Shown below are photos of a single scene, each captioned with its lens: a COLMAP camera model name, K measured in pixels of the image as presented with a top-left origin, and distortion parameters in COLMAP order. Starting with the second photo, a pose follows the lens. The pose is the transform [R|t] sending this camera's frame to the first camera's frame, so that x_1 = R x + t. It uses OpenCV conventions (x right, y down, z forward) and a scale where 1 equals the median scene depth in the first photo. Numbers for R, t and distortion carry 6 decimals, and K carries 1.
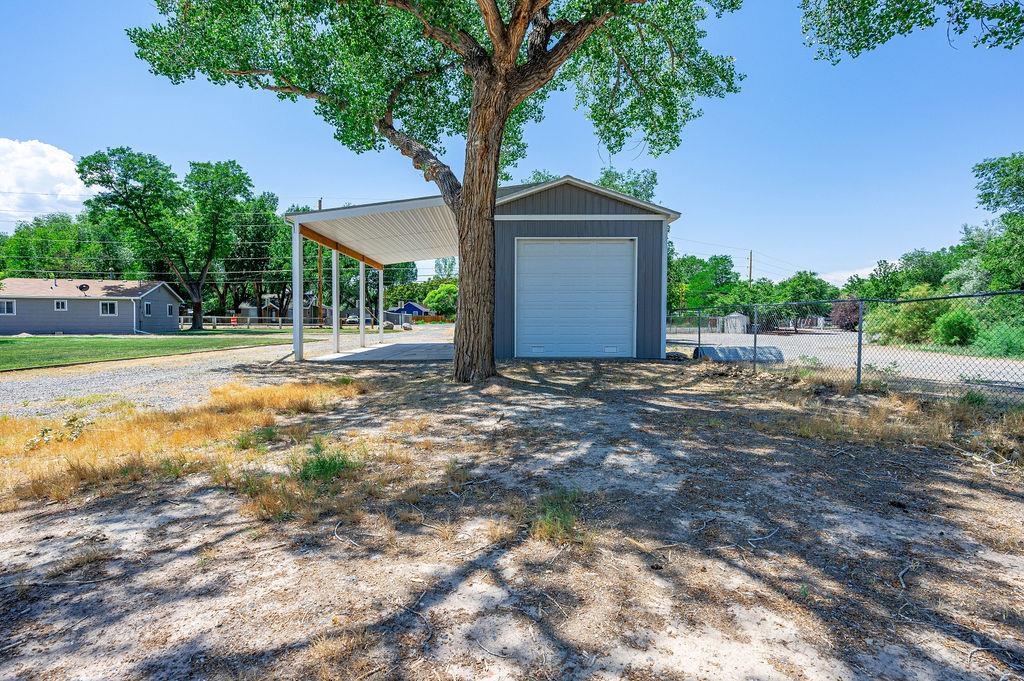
lens RADIAL K [[474.4, 0, 512.0], [0, 474.4, 340.5], [0, 0, 1]] dist [0.000132, -0.000252]
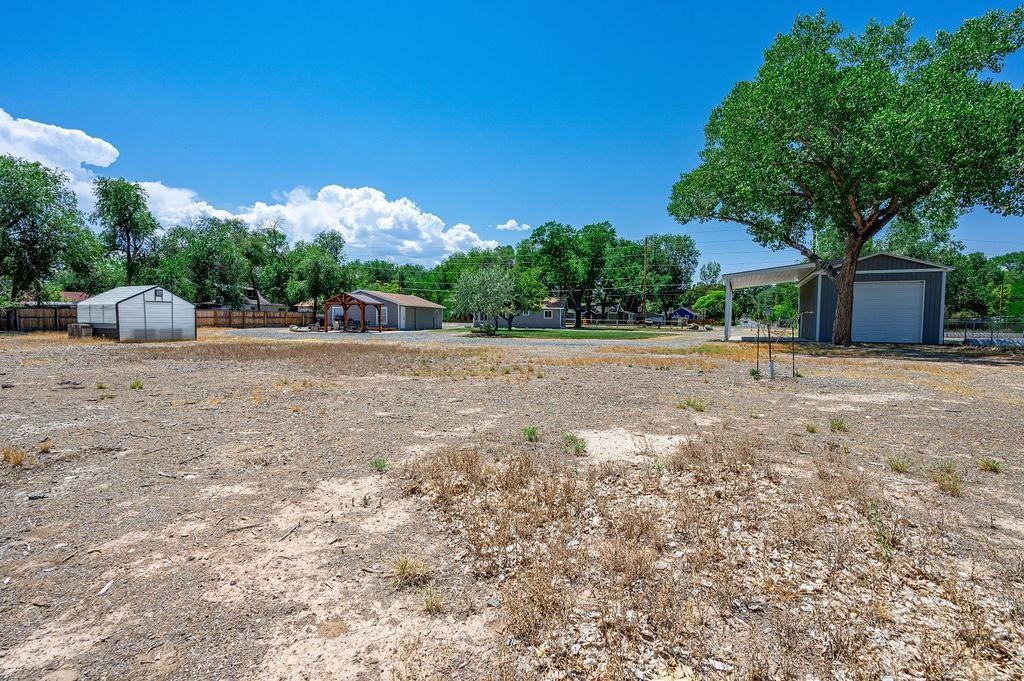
lens RADIAL K [[474.4, 0, 512.0], [0, 474.4, 340.5], [0, 0, 1]] dist [0.000132, -0.000252]
pose [[0.887295, 0.027549, -0.460379, -0.133202], [-0.030221, 0.999542, 0.001567, 0.029775], [0.460212, 0.012523, 0.887721, -0.597308]]
